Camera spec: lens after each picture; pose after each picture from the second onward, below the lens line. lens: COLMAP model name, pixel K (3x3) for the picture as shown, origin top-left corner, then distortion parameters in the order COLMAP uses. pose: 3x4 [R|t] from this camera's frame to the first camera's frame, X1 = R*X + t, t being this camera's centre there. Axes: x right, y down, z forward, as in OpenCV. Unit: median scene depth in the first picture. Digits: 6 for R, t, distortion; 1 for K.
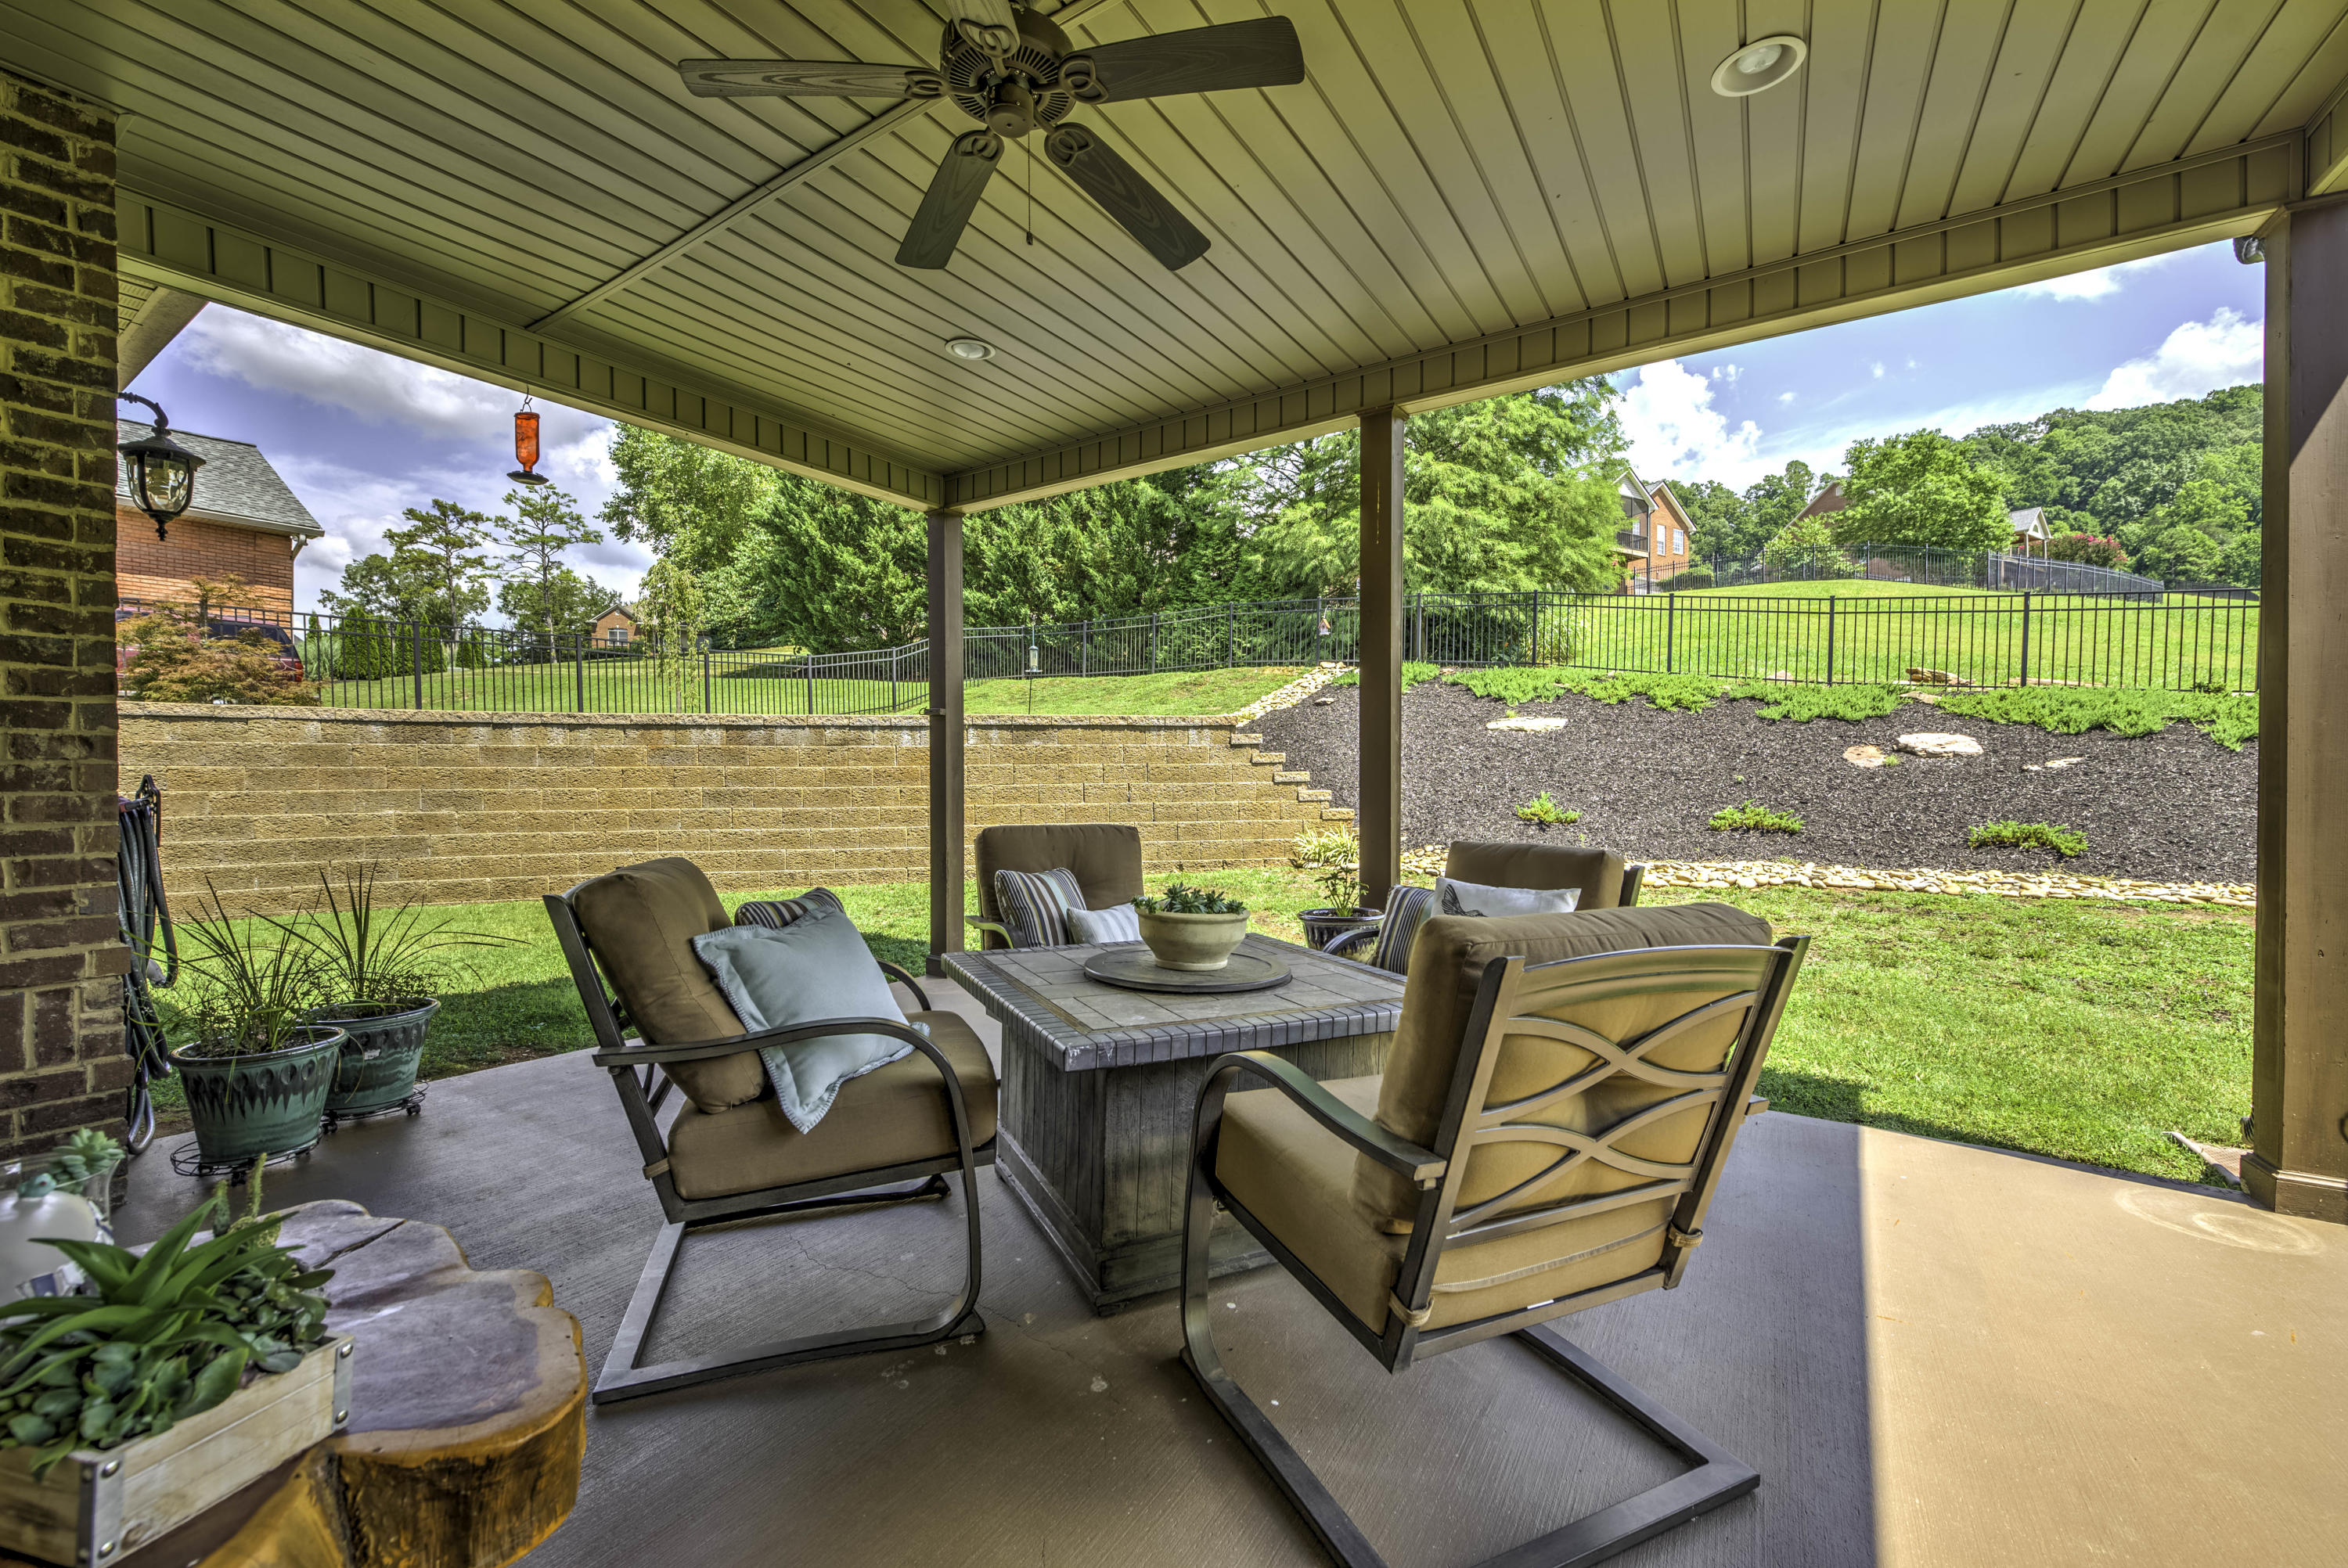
lens RADIAL K [[919.1, 0, 1173.8], [0, 919.1, 779.7], [0, 0, 1]] dist [0.000992, -0.002529]
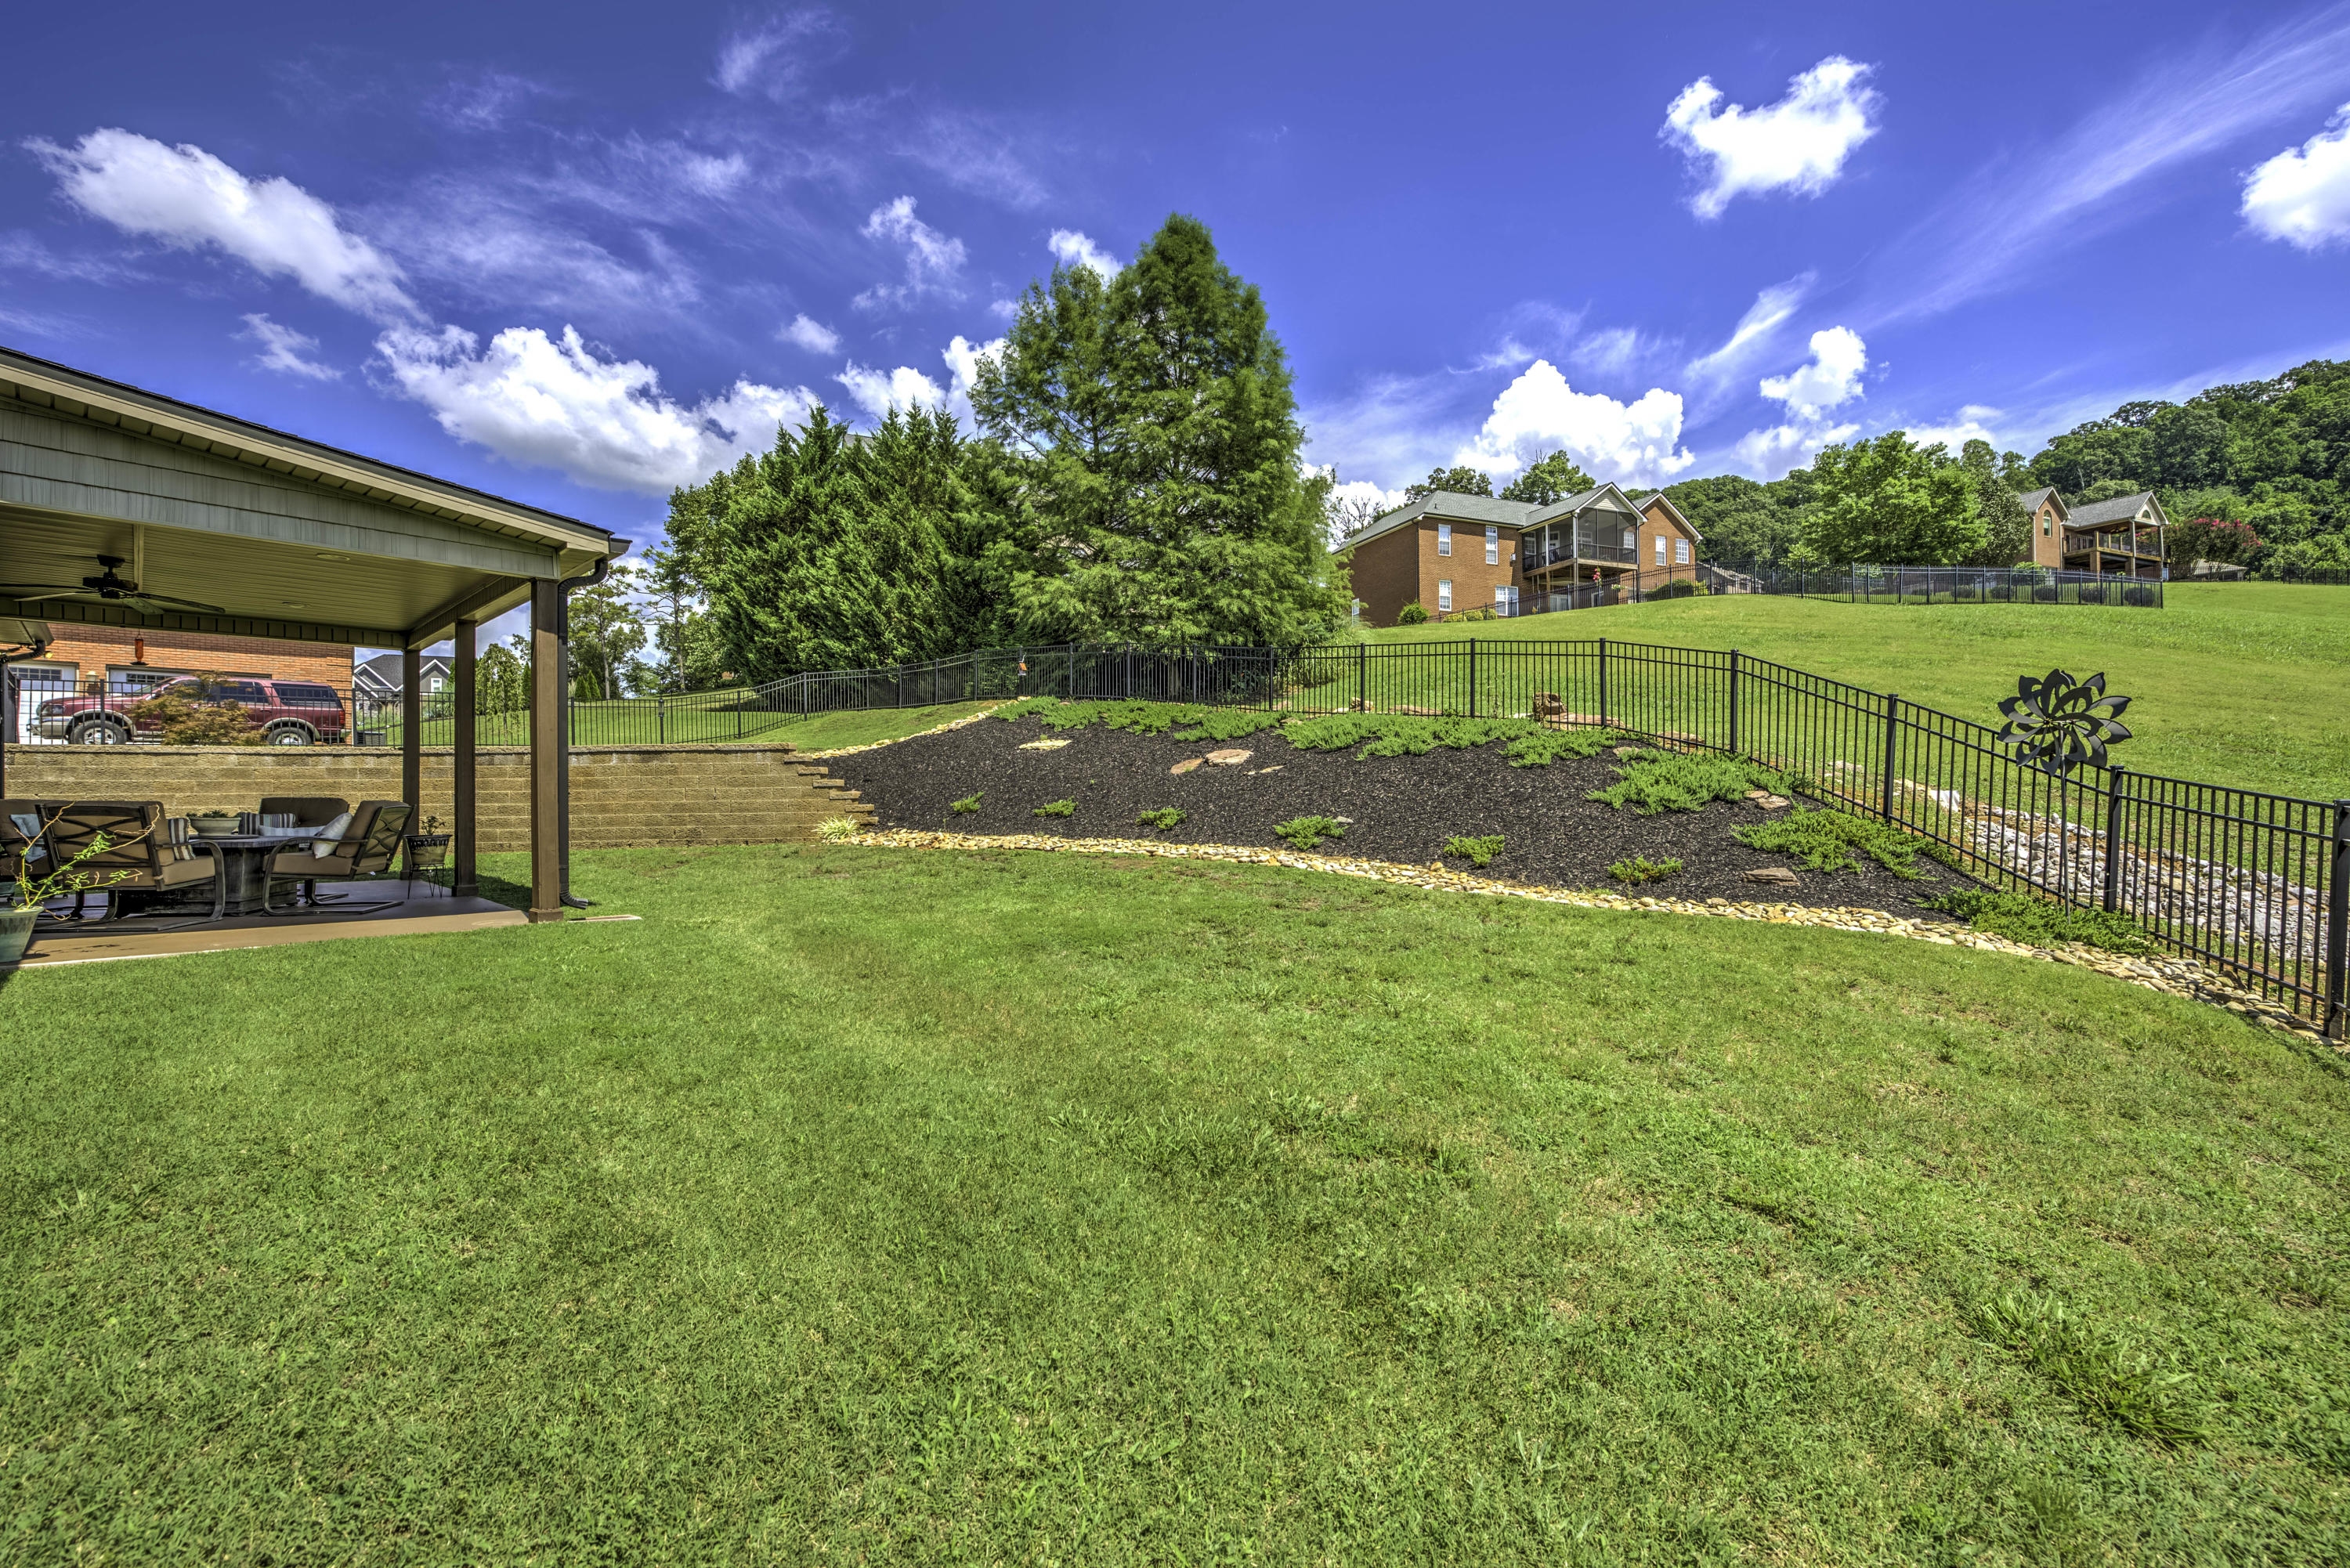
lens RADIAL K [[919.9, 0, 1174.8], [0, 919.9, 779.7], [0, 0, 1]] dist [0.000992, -0.002529]
pose [[0.988438, -0.006386, -0.151494, 0.166980], [0.004034, 0.999867, -0.015826, 0.003093], [0.151575, 0.015032, 0.988332, -0.072230]]
